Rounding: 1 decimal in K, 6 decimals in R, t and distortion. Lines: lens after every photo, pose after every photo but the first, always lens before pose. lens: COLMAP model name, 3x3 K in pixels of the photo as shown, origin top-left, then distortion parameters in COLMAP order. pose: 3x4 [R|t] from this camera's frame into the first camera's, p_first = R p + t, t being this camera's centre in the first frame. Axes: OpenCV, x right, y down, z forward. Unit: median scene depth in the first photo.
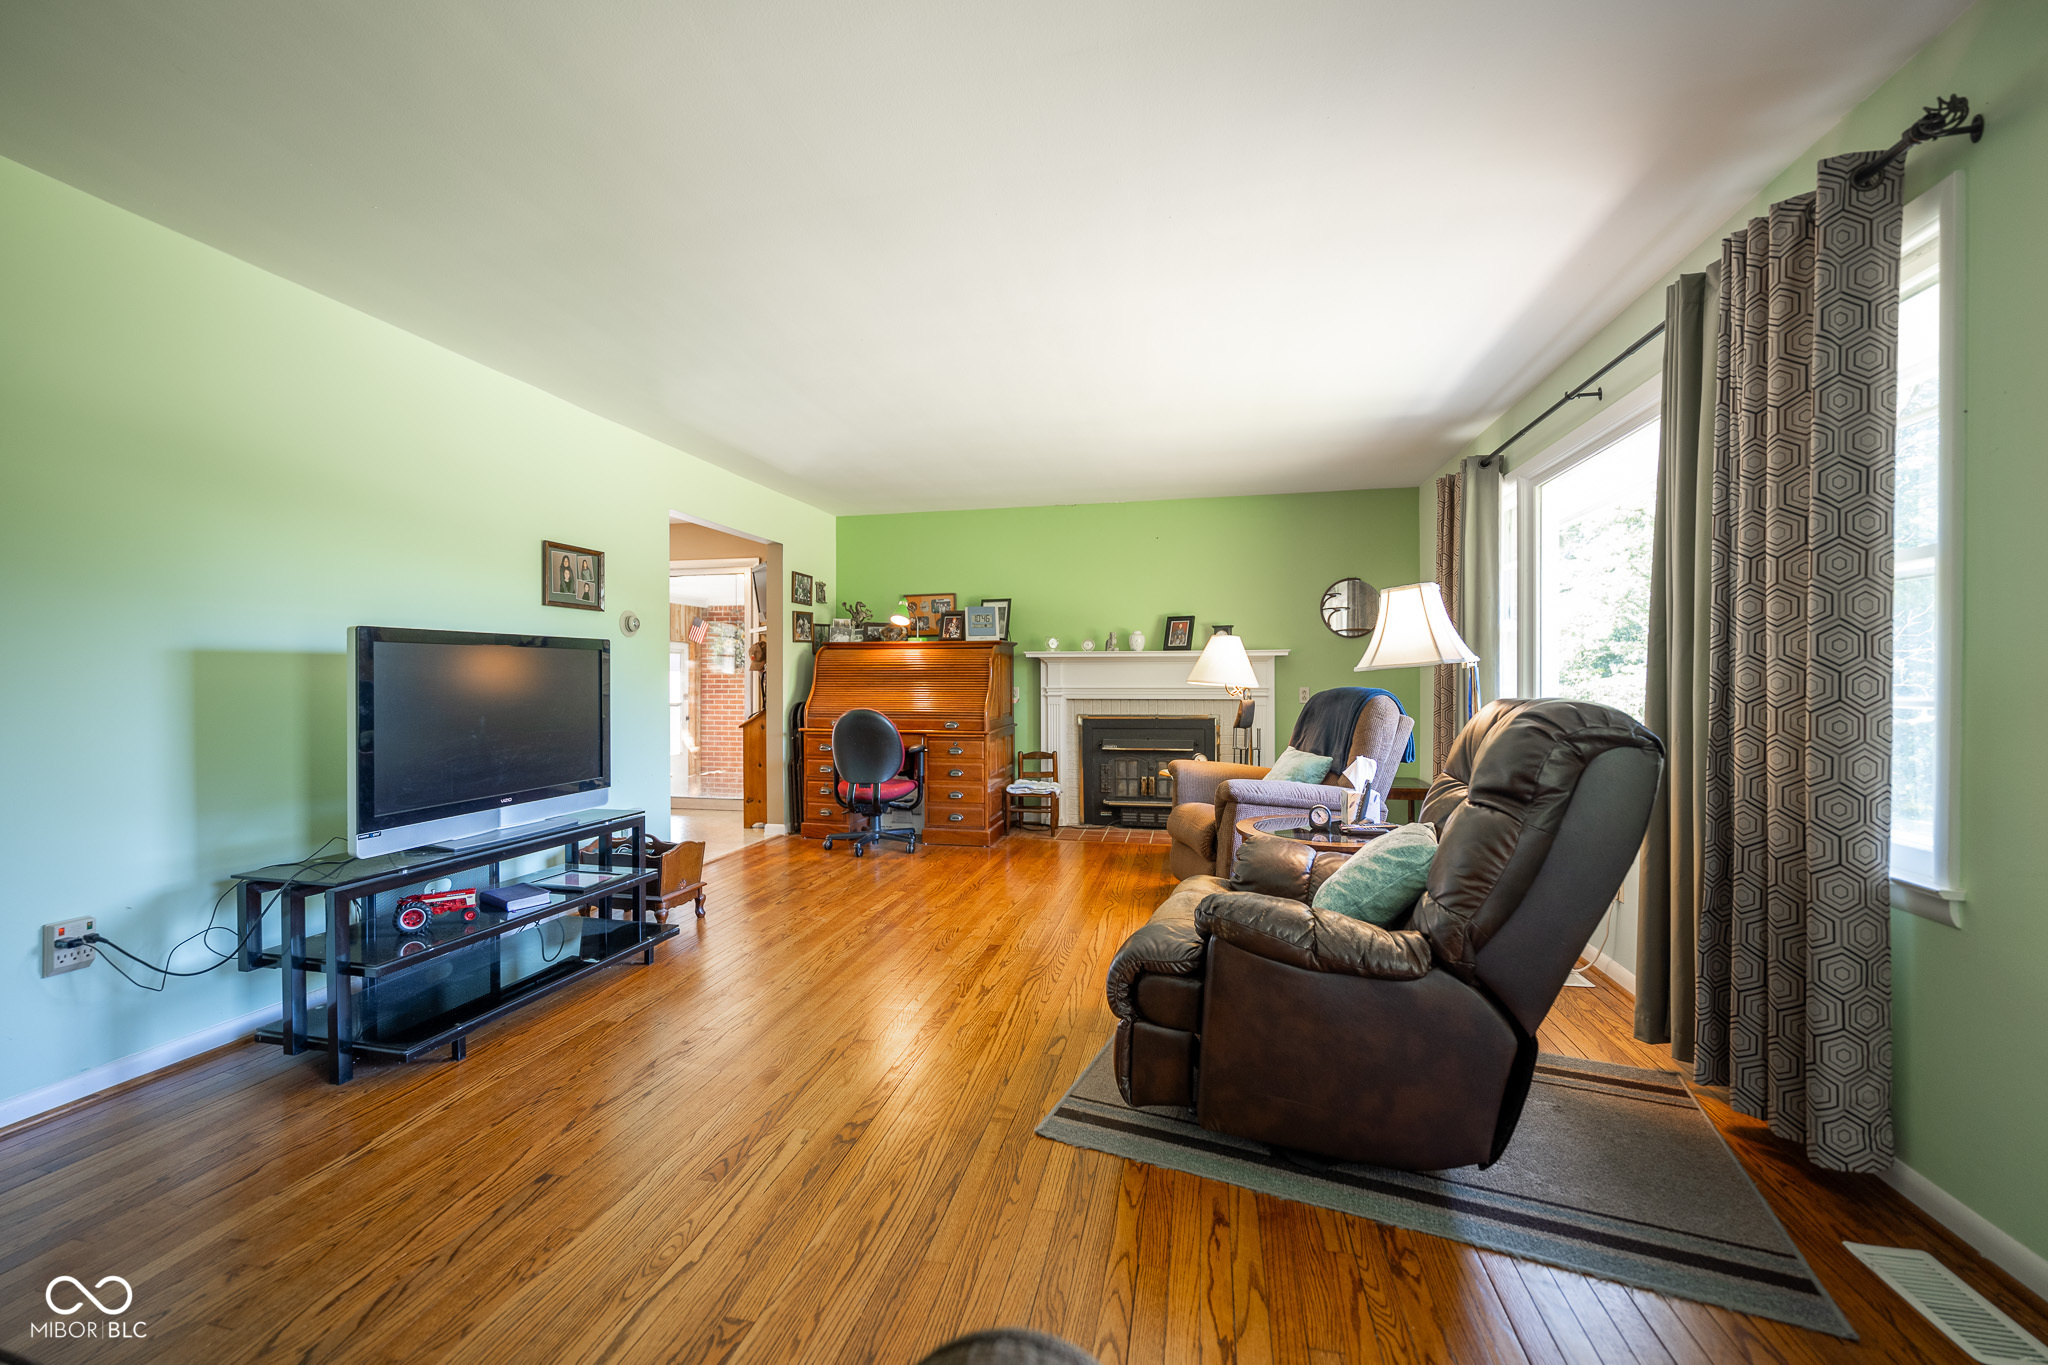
lens RADIAL K [[812.5, 0, 1026.6], [0, 812.5, 678.0], [0, 0, 1]] dist [0.000216, 0.000177]
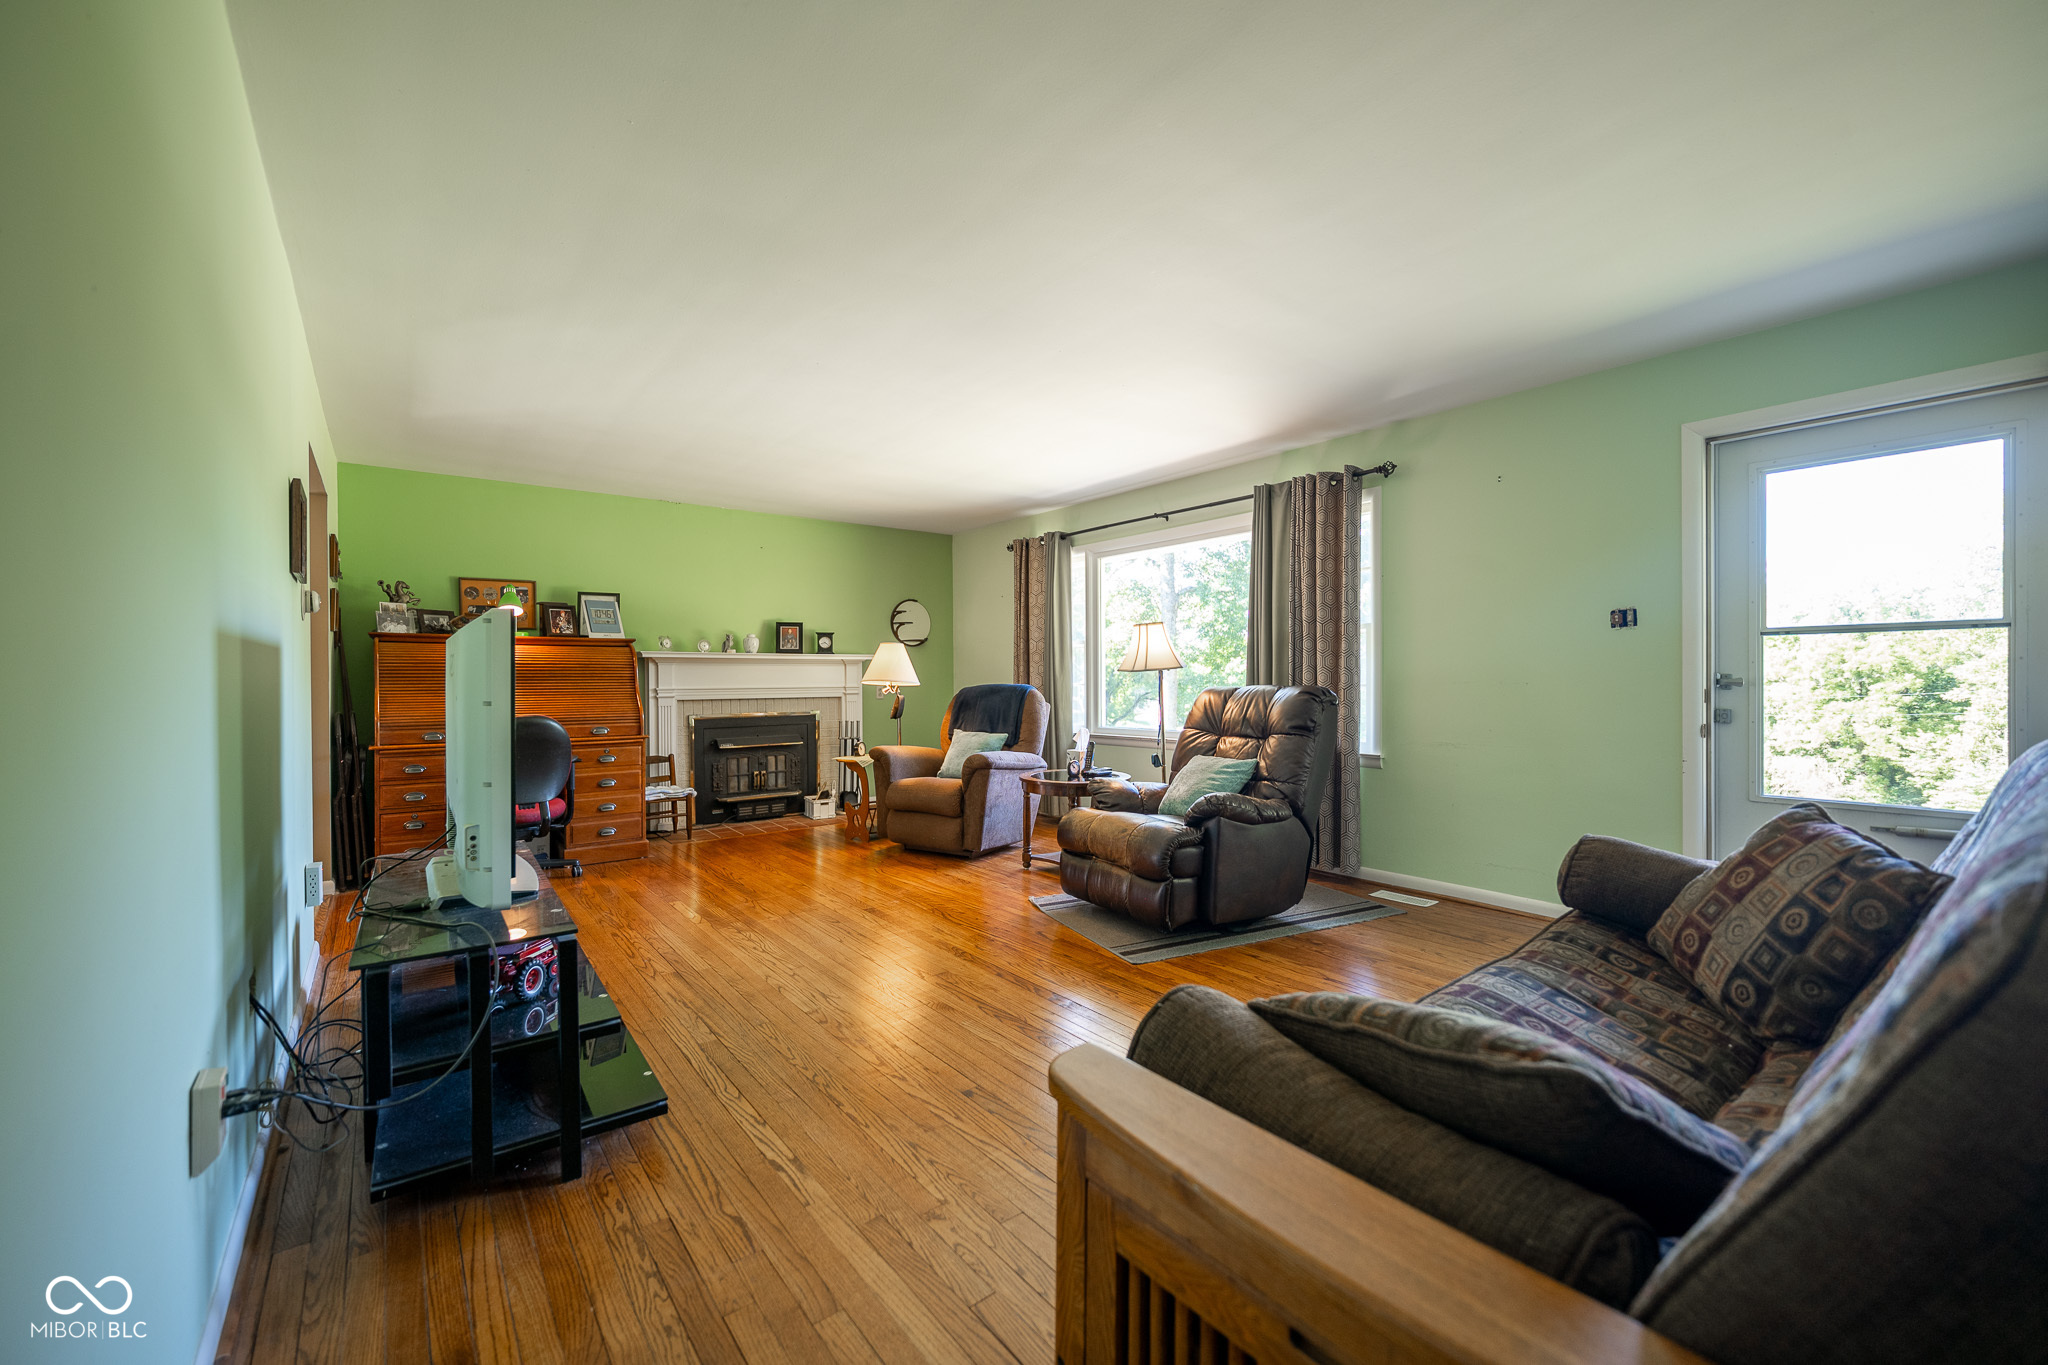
lens RADIAL K [[812.5, 0, 1021.0], [0, 812.5, 683.1], [0, 0, 1]] dist [0.000216, 0.000177]
pose [[0.638551, -0.006945, 0.769548, -0.931461], [0.004646, 0.999976, 0.005169, 0.004081], [-0.769565, 0.000275, 0.638568, 0.113943]]
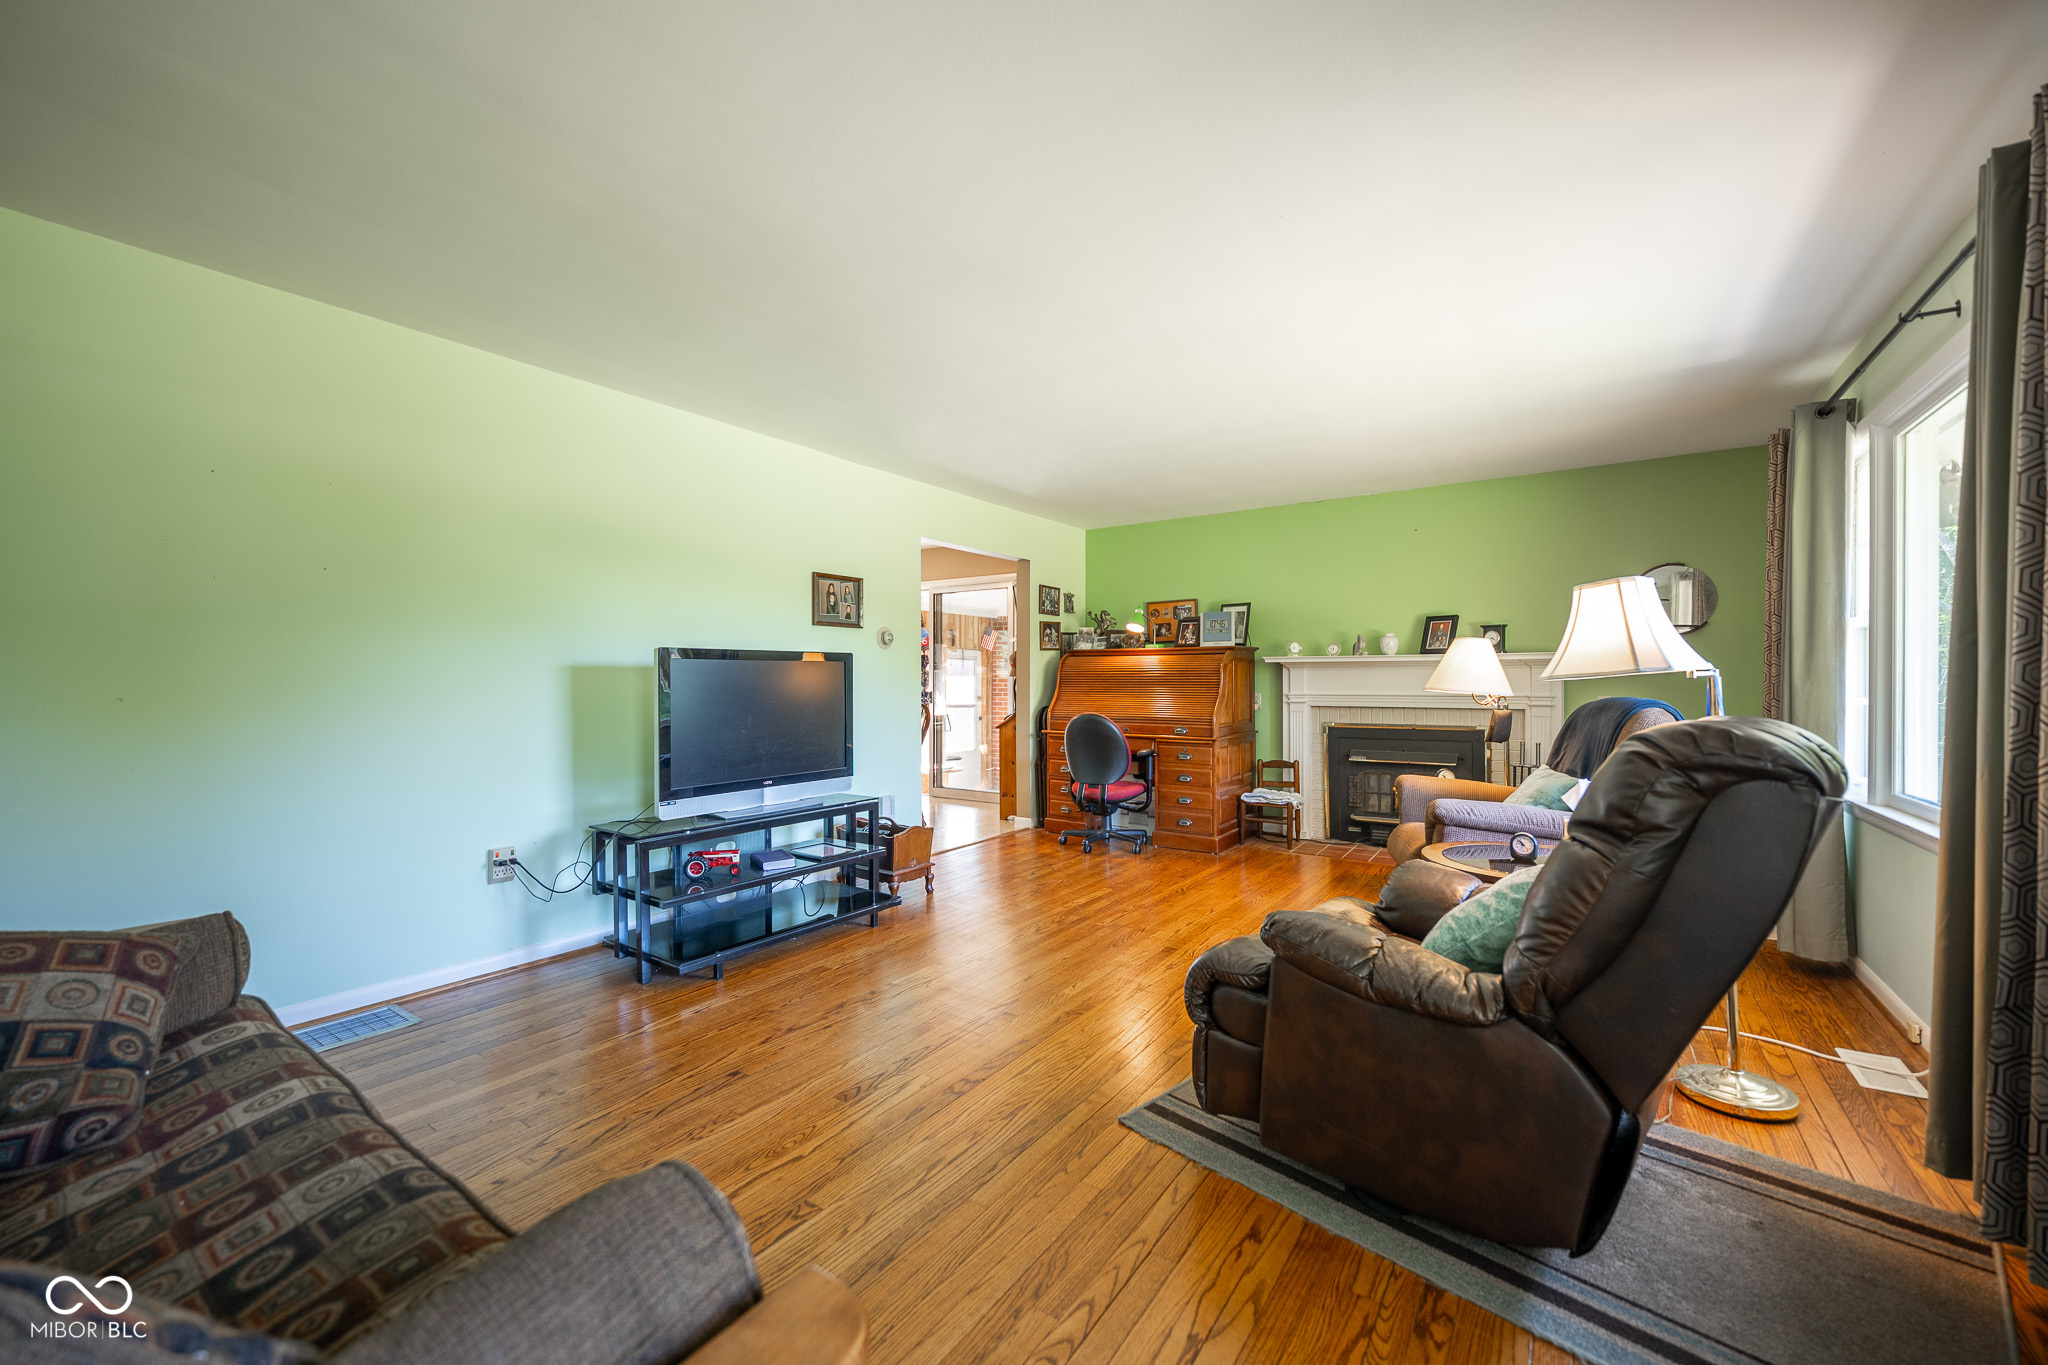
lens RADIAL K [[812.5, 0, 1024.8], [0, 812.5, 683.0], [0, 0, 1]] dist [0.000216, 0.000177]
pose [[0.926318, 0.001871, -0.376738, 0.205935], [-0.000778, 0.999995, 0.003052, -0.008053], [0.376741, -0.002534, 0.926315, -0.016404]]
